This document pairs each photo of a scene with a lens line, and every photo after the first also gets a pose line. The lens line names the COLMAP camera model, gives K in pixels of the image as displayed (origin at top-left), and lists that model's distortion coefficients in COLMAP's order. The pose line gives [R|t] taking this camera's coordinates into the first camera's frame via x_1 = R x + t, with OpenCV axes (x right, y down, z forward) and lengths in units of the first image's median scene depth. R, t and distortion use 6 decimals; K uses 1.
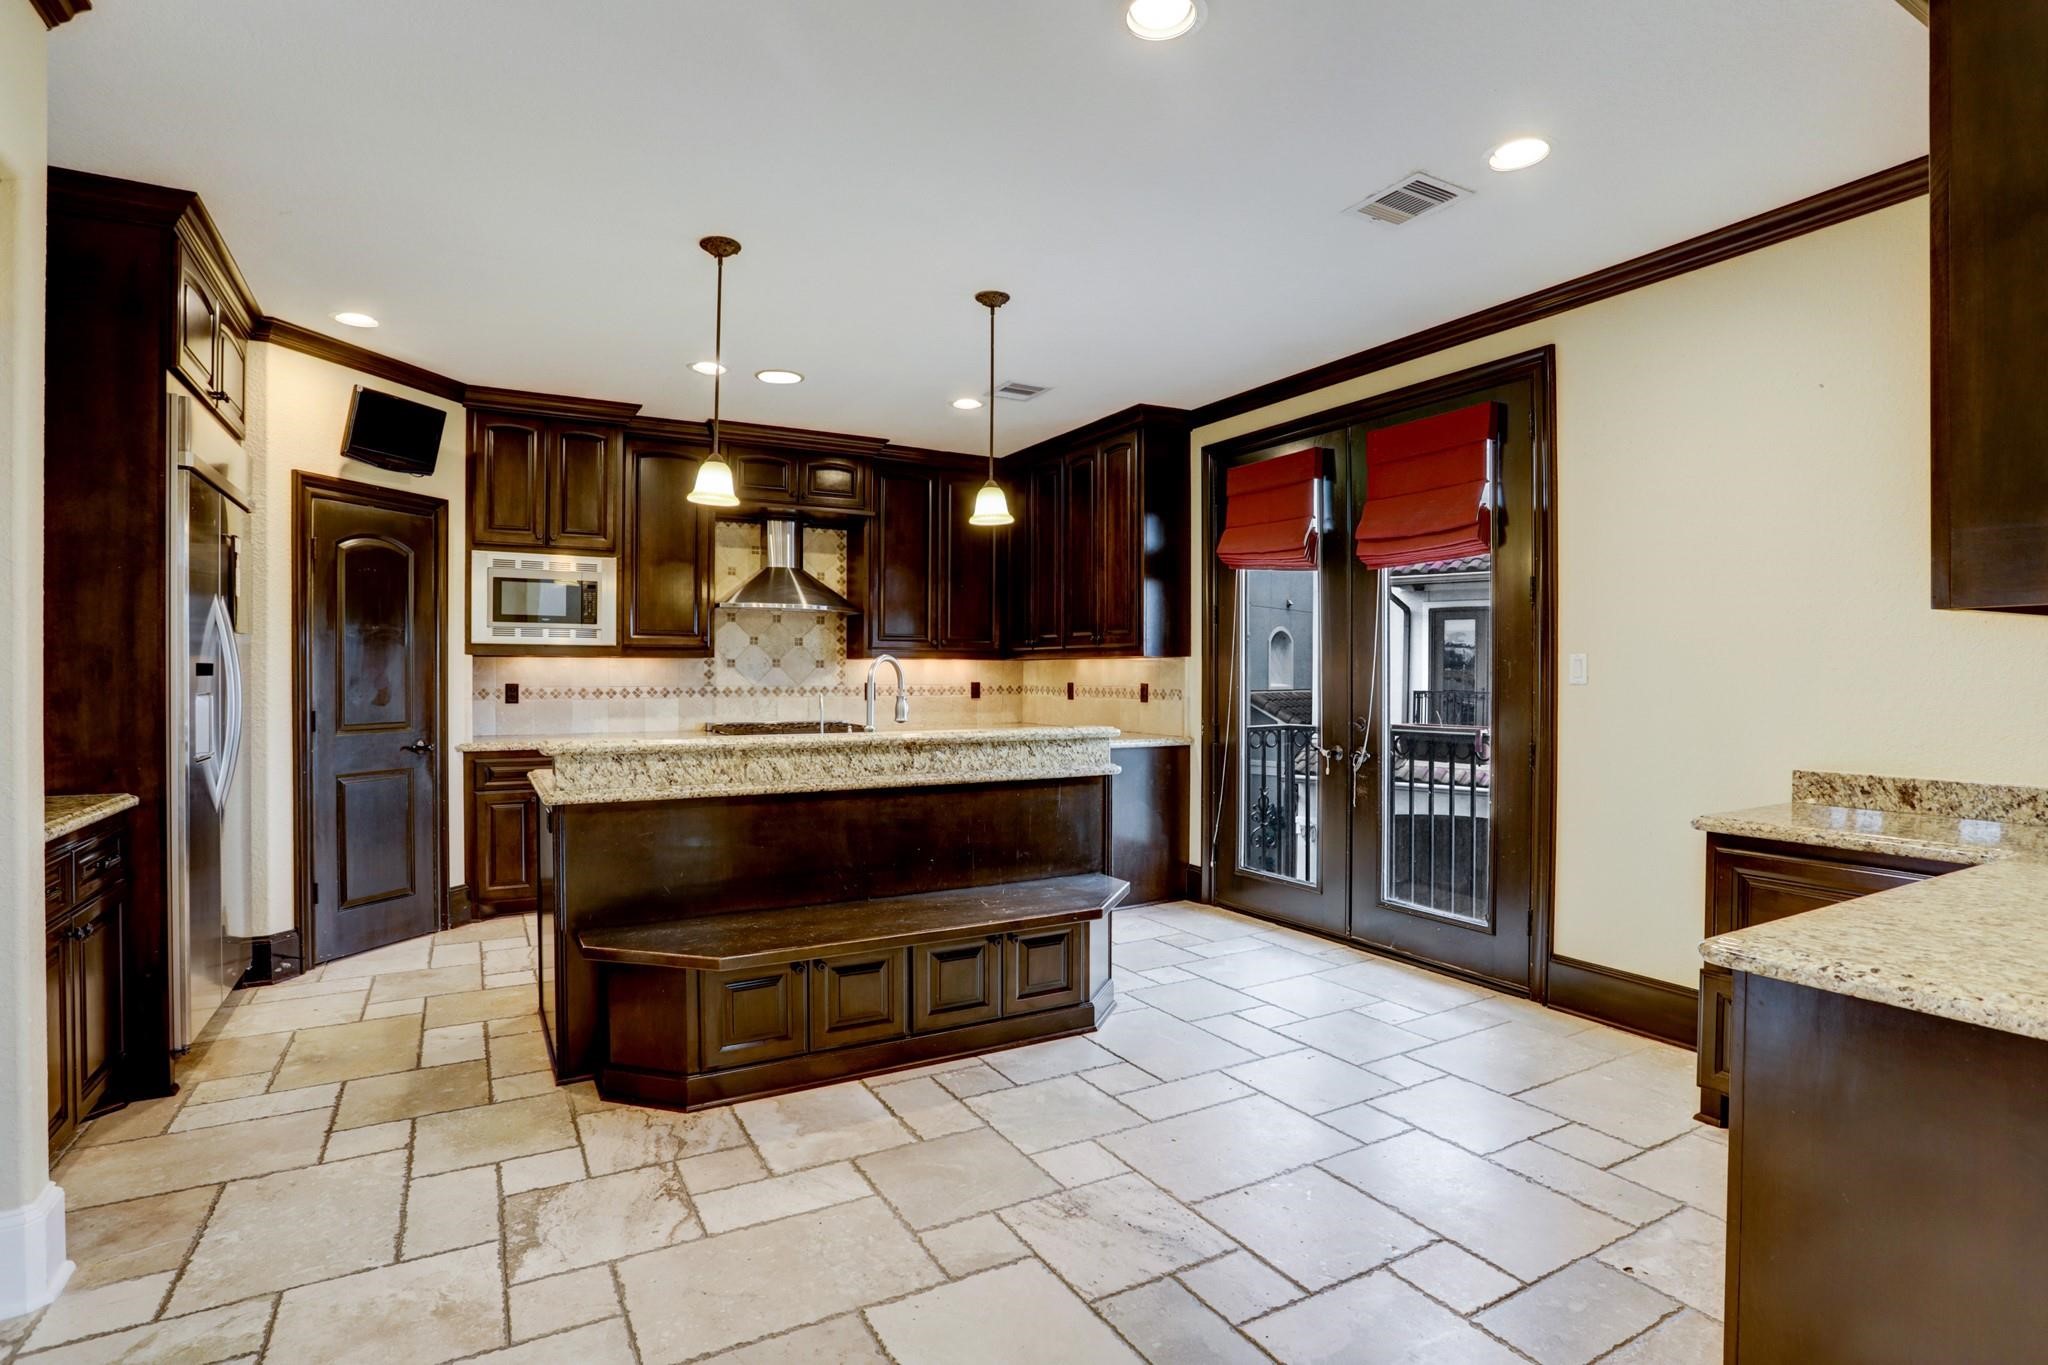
lens RADIAL K [[1028.2, 0, 1022.8], [0, 1028.2, 680.4], [0, 0, 1]] dist [-0.036748, 0.000111]
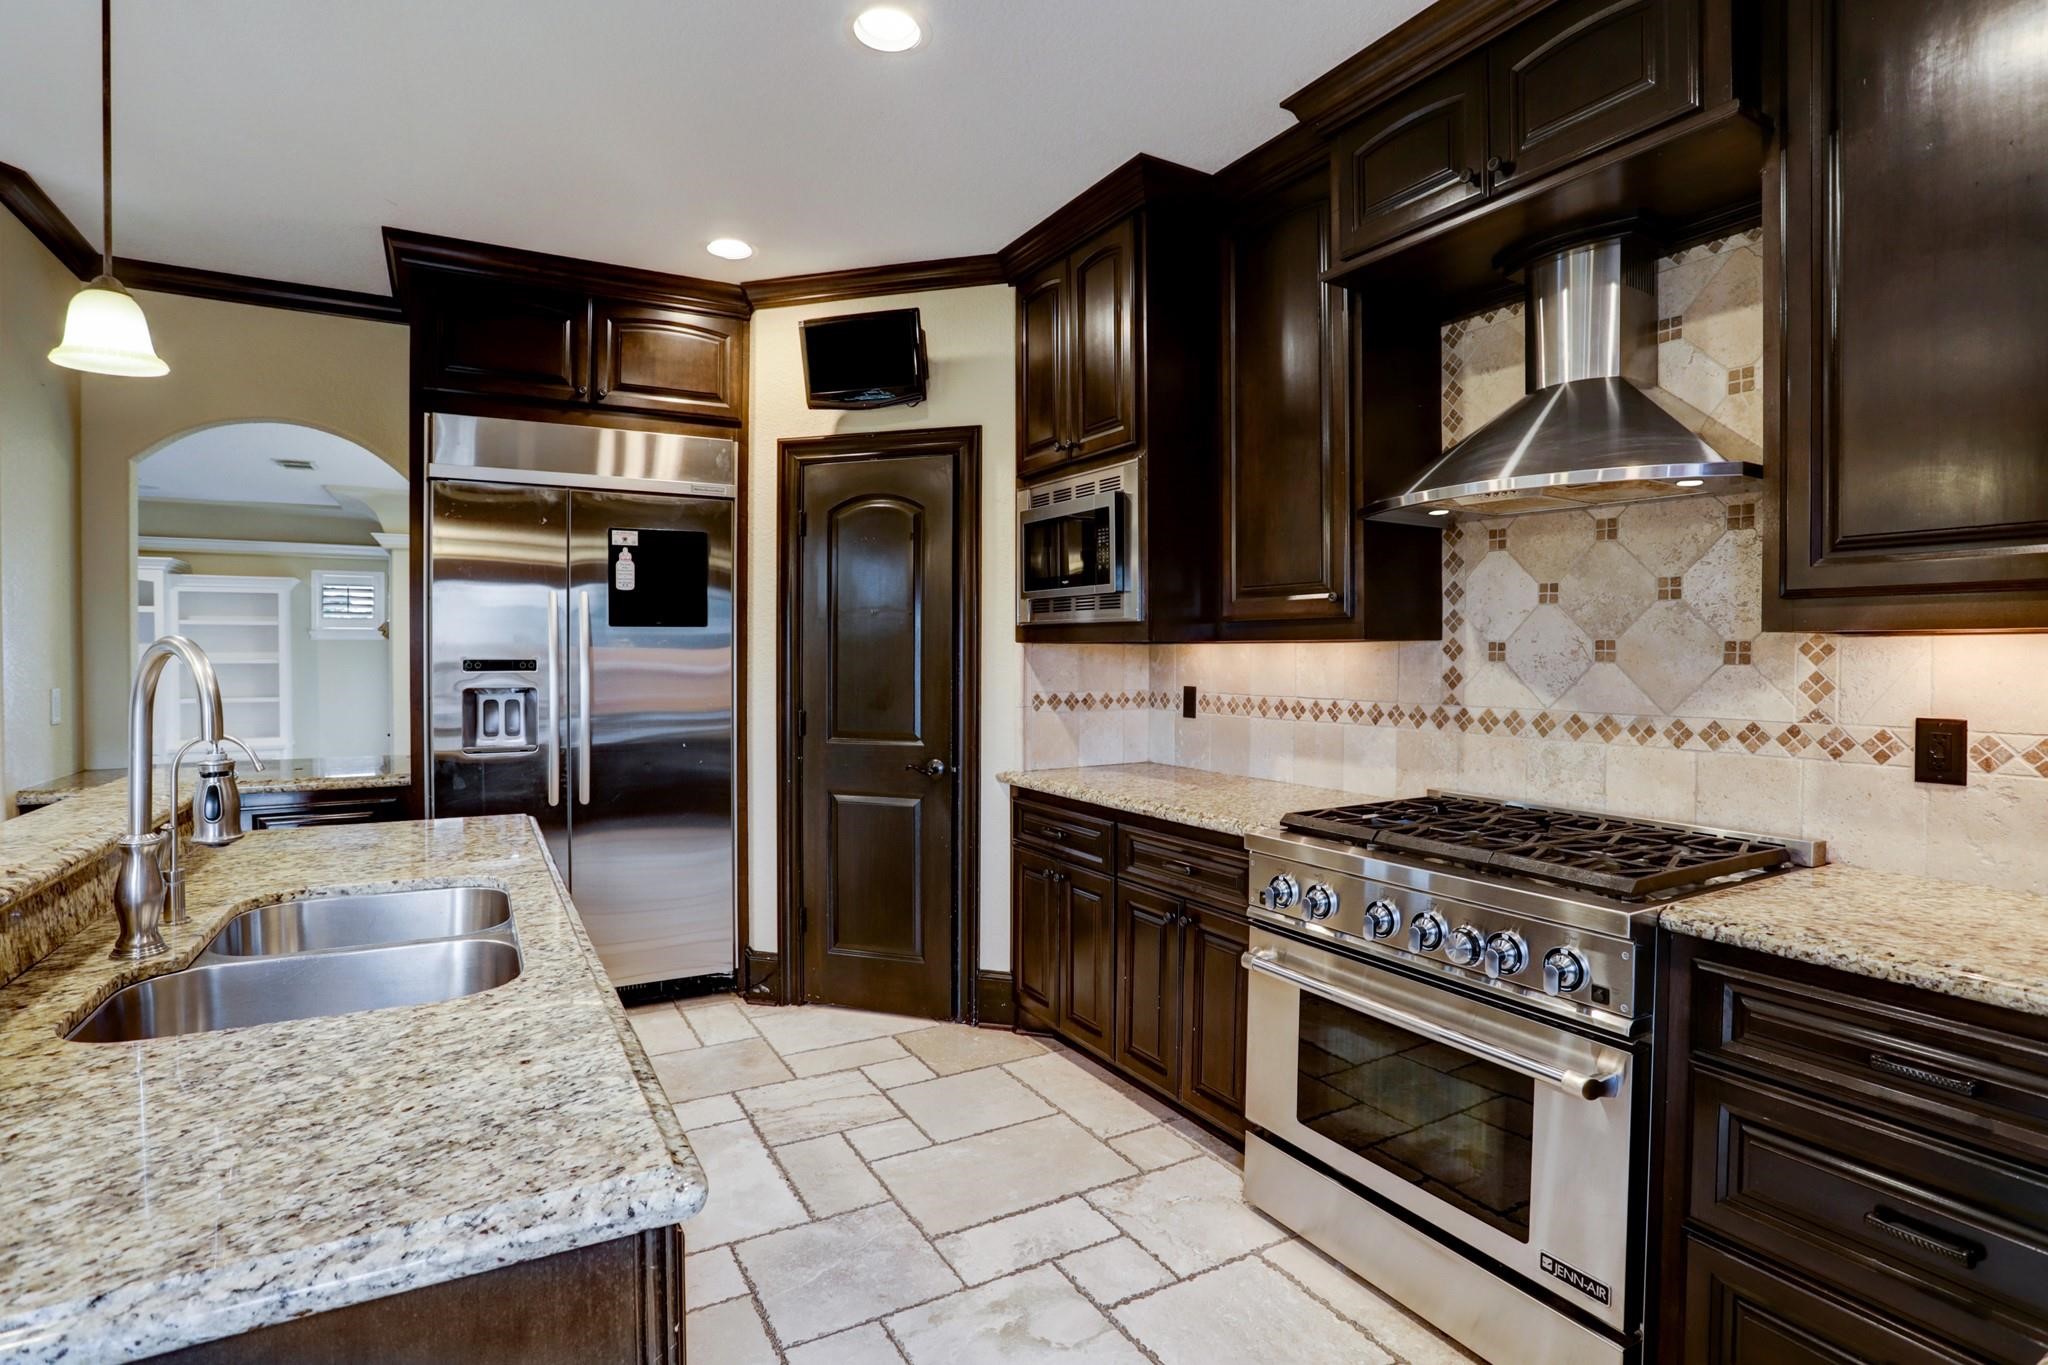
lens RADIAL K [[1028.2, 0, 1018.8], [0, 1028.2, 680.2], [0, 0, 1]] dist [-0.036748, 0.000111]
pose [[-0.006202, 0.022485, -0.999728, 0.122813], [-0.010139, 0.999694, 0.022547, -0.012667], [0.999929, 0.010276, -0.005972, 0.823162]]
